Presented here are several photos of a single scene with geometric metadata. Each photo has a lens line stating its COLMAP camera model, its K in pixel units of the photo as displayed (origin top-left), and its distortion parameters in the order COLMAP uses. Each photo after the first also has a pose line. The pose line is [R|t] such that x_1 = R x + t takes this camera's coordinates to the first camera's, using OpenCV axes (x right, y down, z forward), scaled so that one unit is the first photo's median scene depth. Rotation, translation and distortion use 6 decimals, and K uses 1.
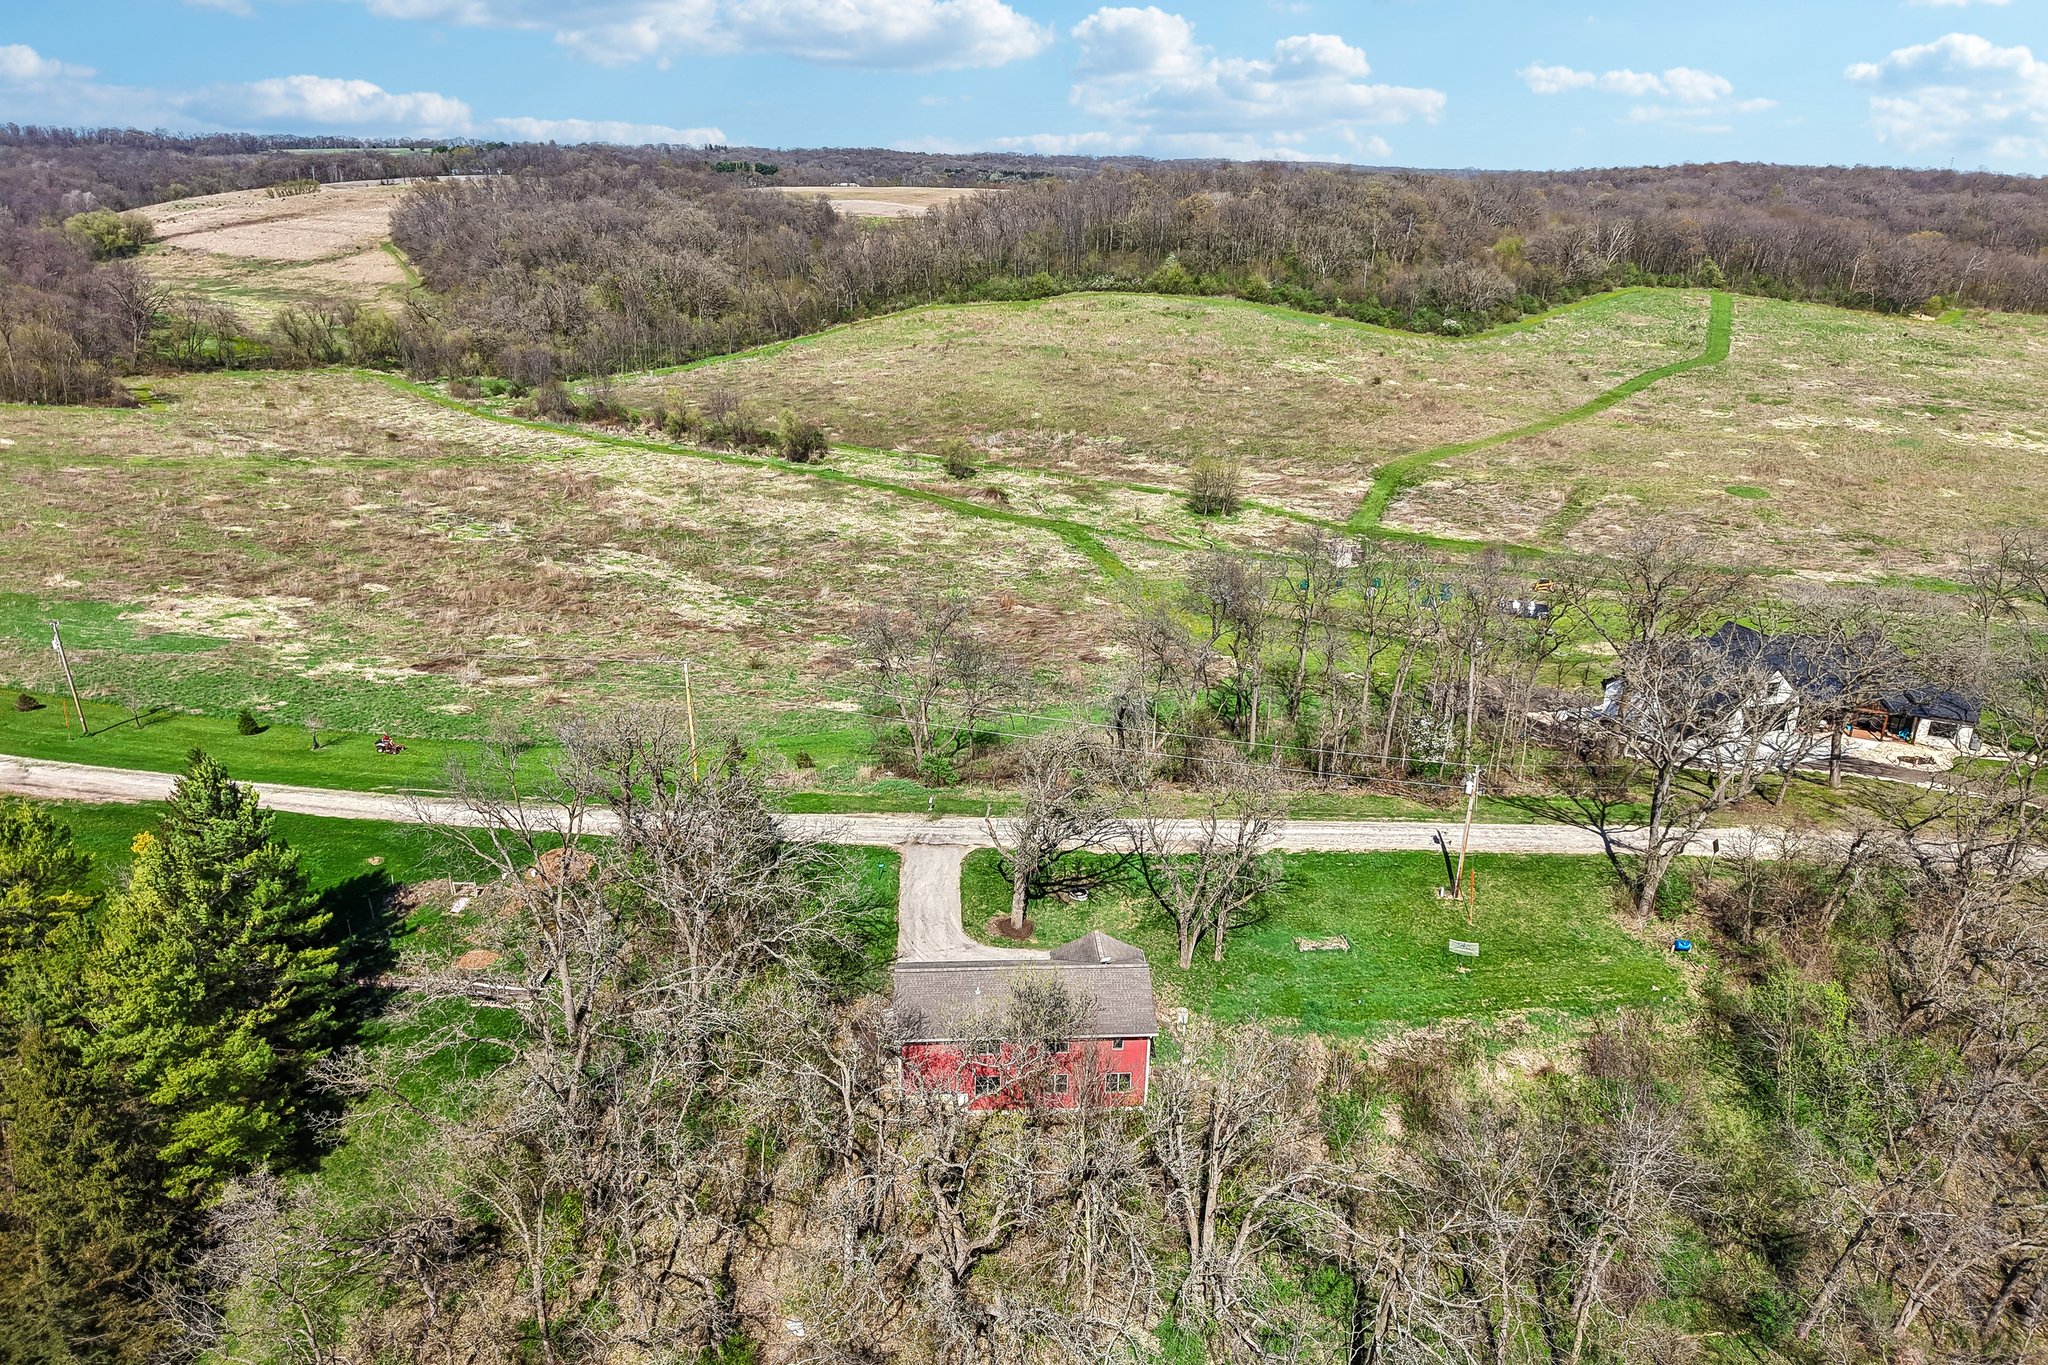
lens RADIAL K [[1360.2, 0, 1028.3], [0, 1360.2, 684.9], [0, 0, 1]] dist [0.024116, -0.027673]
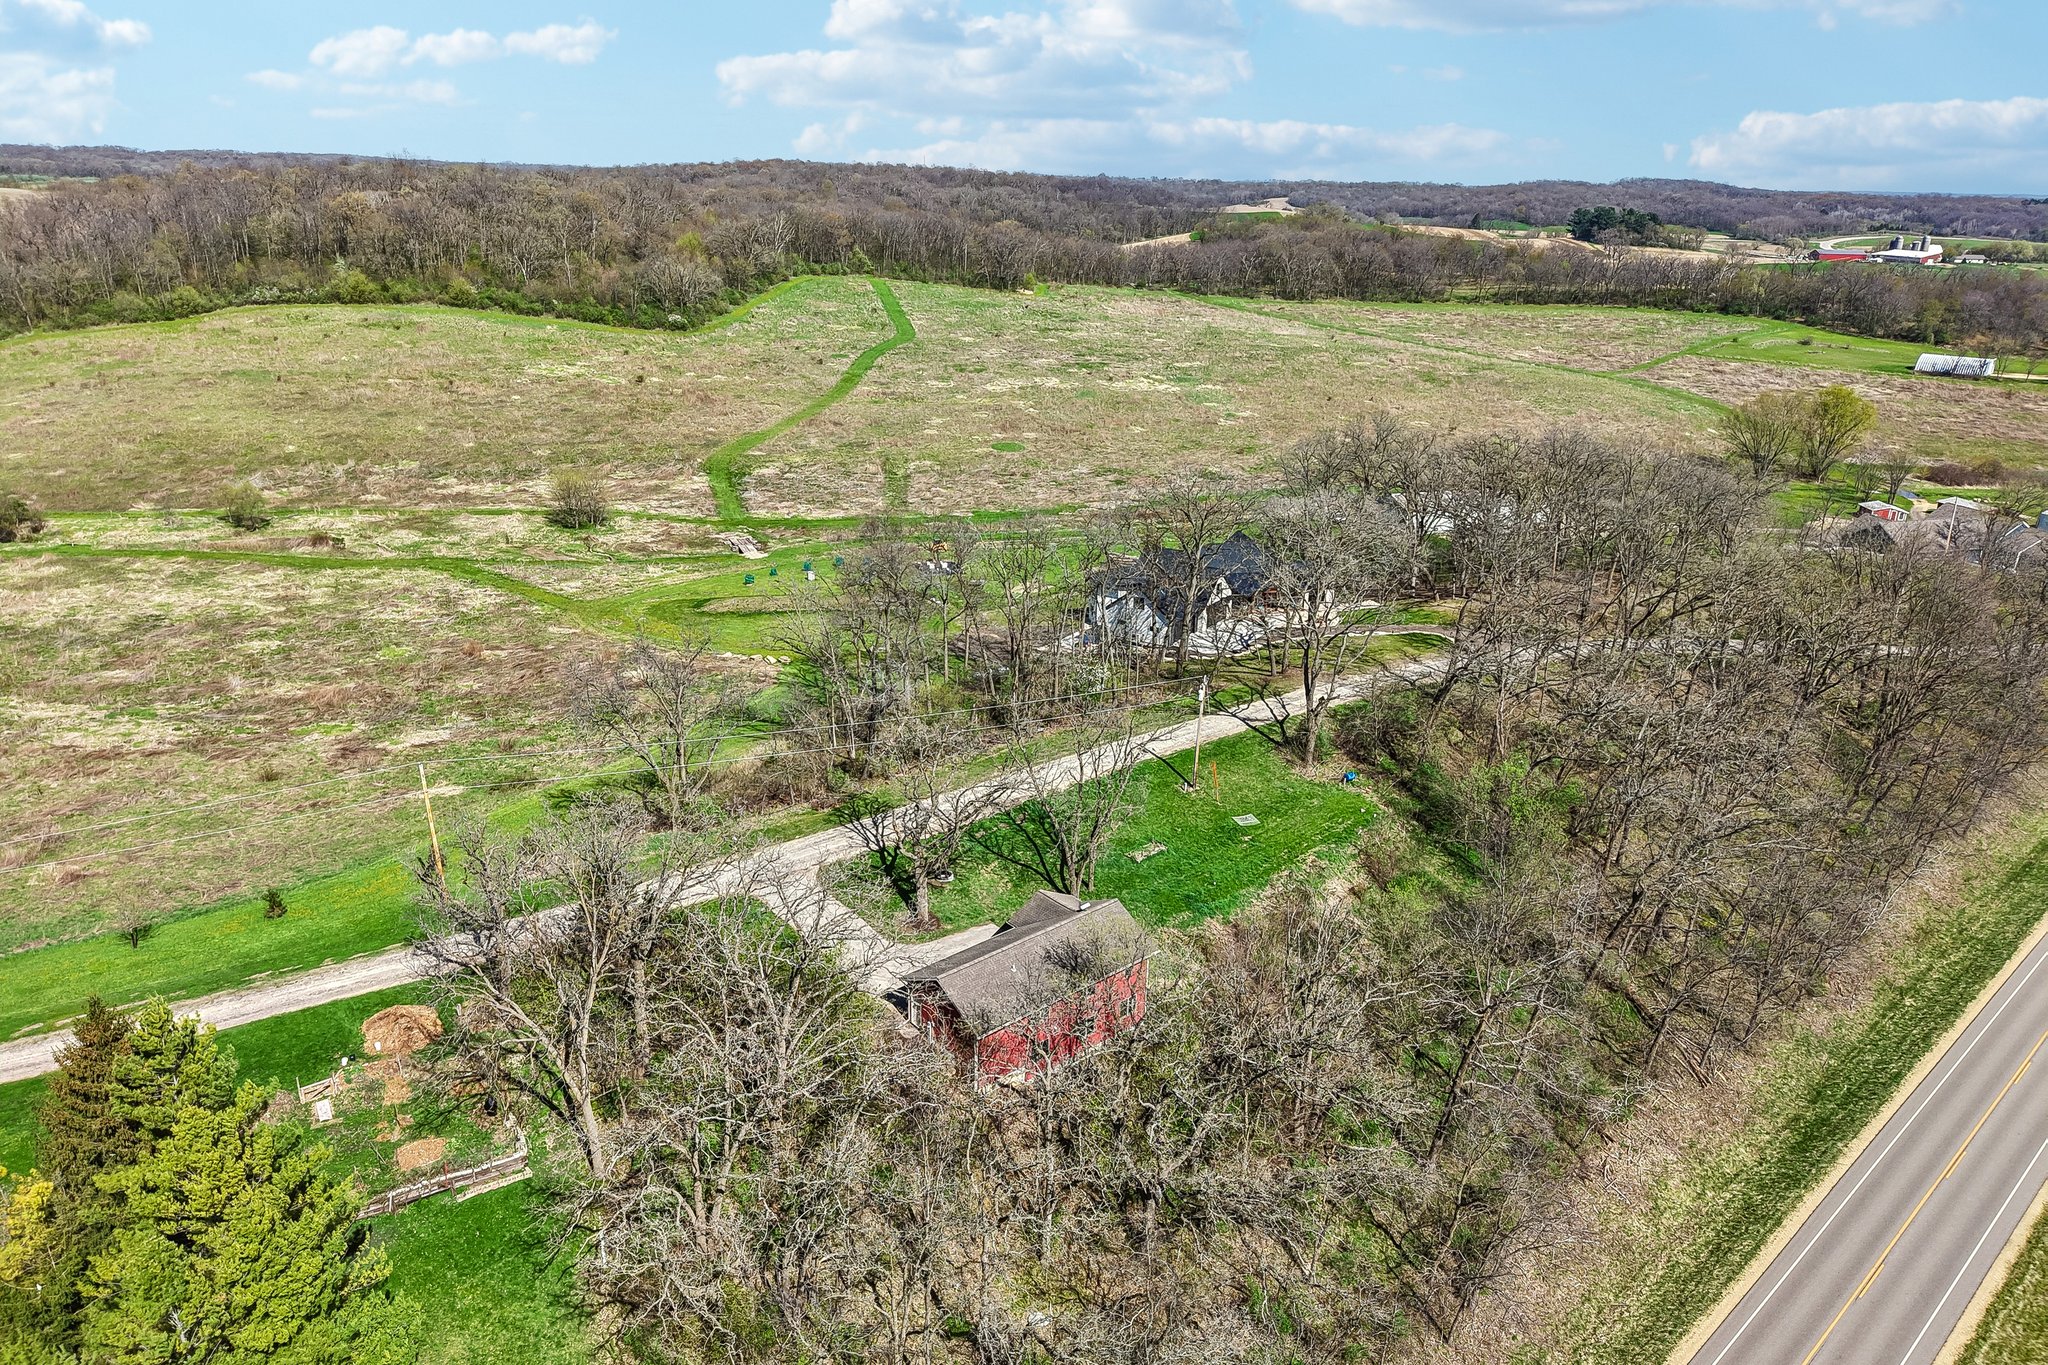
lens RADIAL K [[1360.2, 0, 1027.2], [0, 1360.2, 689.8], [0, 0, 1]] dist [0.024116, -0.027673]
pose [[0.806418, -0.209991, 0.552805, -0.112139], [0.206471, 0.975978, 0.069544, -0.010528], [-0.554129, 0.058057, 0.830404, 0.021491]]
